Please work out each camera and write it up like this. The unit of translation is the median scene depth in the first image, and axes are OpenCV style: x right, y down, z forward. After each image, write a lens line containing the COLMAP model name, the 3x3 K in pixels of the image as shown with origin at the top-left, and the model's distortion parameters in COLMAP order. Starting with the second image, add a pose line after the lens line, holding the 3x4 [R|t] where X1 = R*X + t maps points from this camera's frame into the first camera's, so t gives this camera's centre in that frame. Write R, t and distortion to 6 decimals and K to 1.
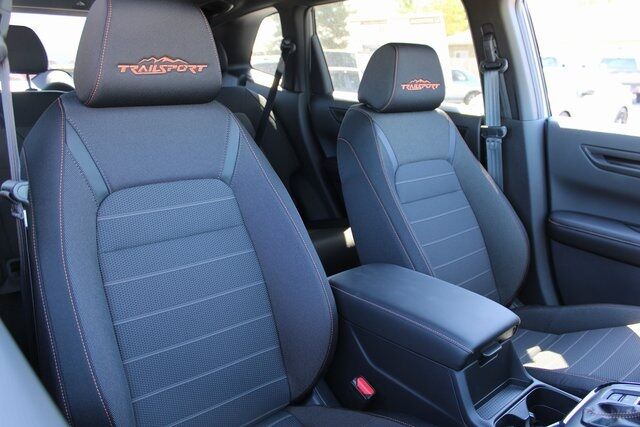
lens RADIAL K [[519.3, 0, 320.0], [0, 519.3, 213.5], [0, 0, 1]] dist [-0.074317, 0.006723]
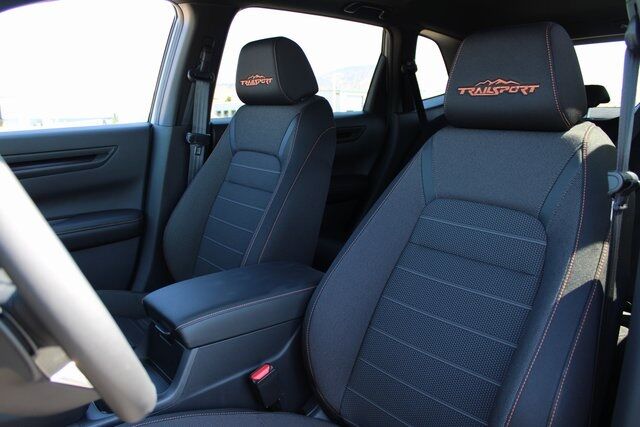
lens RADIAL K [[519.3, 0, 320.0], [0, 519.3, 213.5], [0, 0, 1]] dist [-0.074317, 0.006723]
pose [[-0.050150, 0.172807, -0.983678, 0.809289], [-0.284186, 0.941735, 0.179927, -0.141735], [0.957457, 0.288571, 0.001882, 0.771618]]
